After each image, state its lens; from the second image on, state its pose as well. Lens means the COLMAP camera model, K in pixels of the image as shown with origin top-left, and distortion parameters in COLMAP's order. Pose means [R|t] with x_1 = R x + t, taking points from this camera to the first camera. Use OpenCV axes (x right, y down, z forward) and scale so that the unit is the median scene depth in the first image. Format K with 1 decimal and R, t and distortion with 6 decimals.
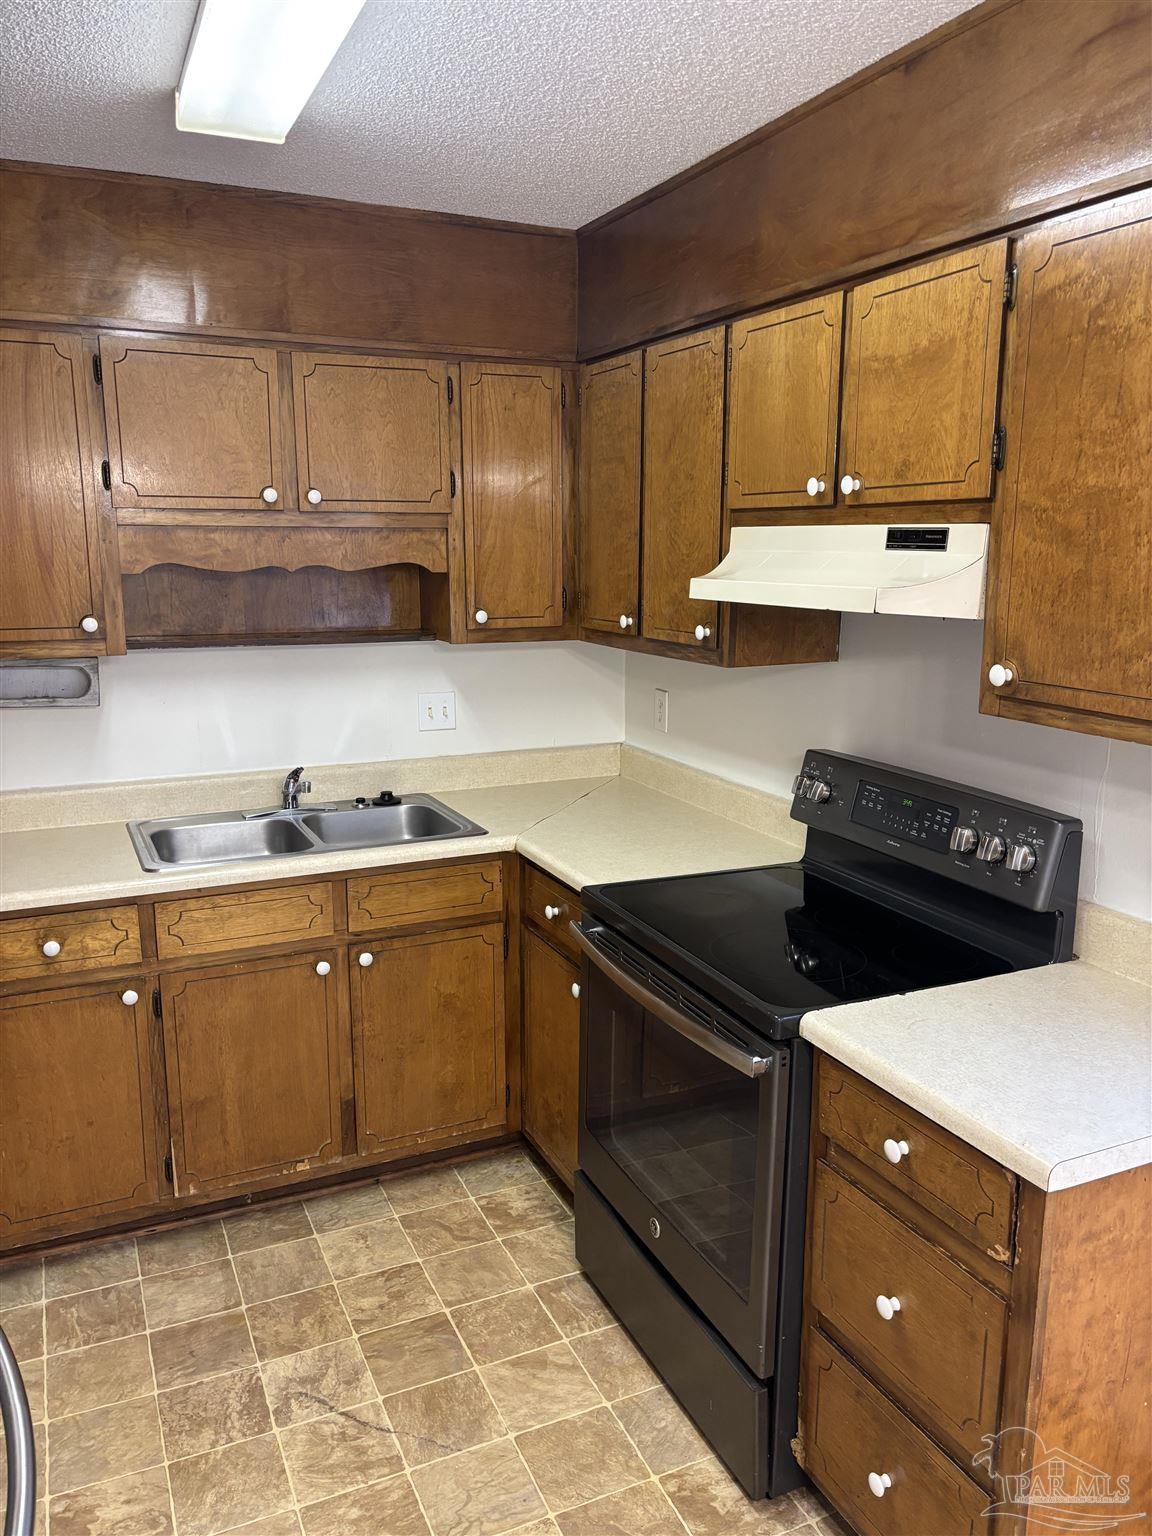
lens RADIAL K [[1157.1, 0, 578.2], [0, 1157.1, 767.5], [0, 0, 1]] dist [0.049486, -0.060494]
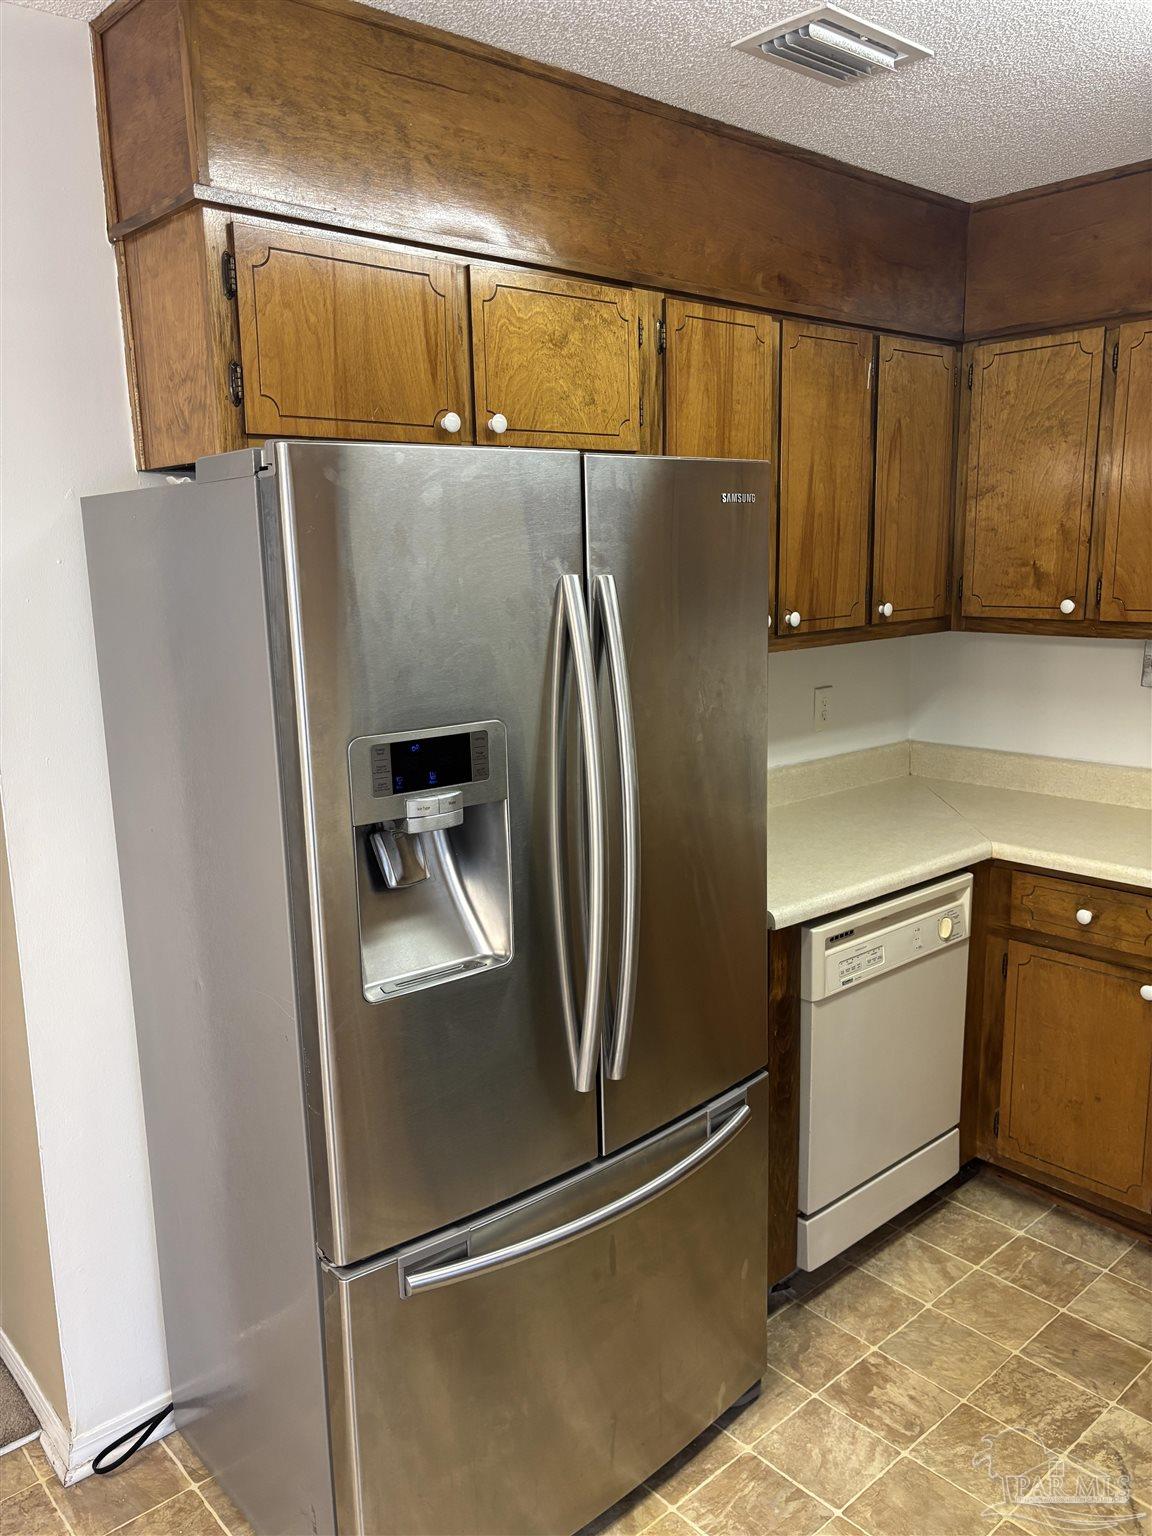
lens RADIAL K [[1157.1, 0, 569.0], [0, 1157.1, 762.6], [0, 0, 1]] dist [0.049486, -0.060494]
pose [[0.290875, 0.164260, -0.942555, 0.347714], [-0.158714, 0.979787, 0.121769, -0.031102], [0.943505, 0.114177, 0.311066, 0.213176]]
